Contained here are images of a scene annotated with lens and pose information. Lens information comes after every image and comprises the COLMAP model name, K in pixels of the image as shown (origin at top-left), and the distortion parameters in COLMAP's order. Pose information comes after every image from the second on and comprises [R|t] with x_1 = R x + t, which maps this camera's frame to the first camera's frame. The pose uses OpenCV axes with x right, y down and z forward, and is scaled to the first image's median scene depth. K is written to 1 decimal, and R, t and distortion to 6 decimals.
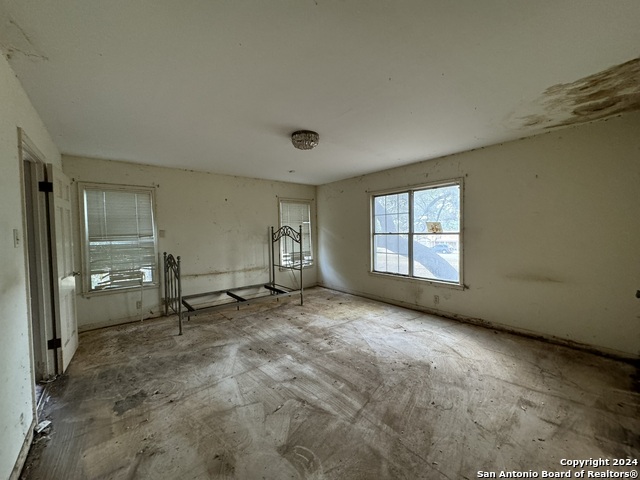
lens RADIAL K [[255.2, 0, 319.5], [0, 255.2, 241.0], [0, 0, 1]] dist [0.002425, 0.000123]
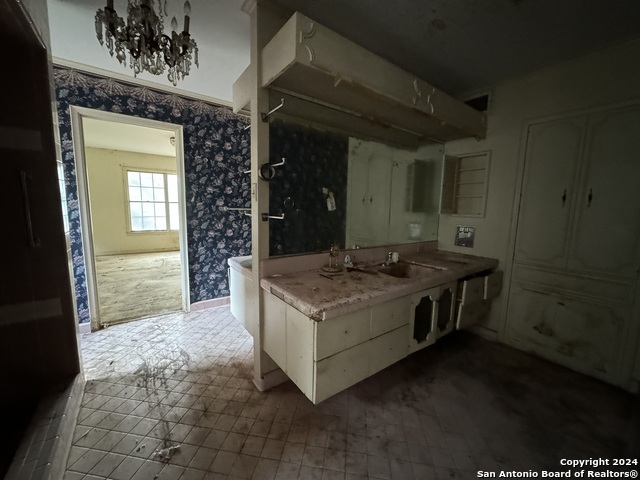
lens RADIAL K [[255.2, 0, 321.0], [0, 255.2, 239.1], [0, 0, 1]] dist [0.002425, 0.000123]
pose [[0.054101, -0.117104, 0.991645, -1.153711], [0.012180, 0.993103, 0.116611, 0.024832], [-0.998461, 0.005769, 0.055154, -0.013364]]
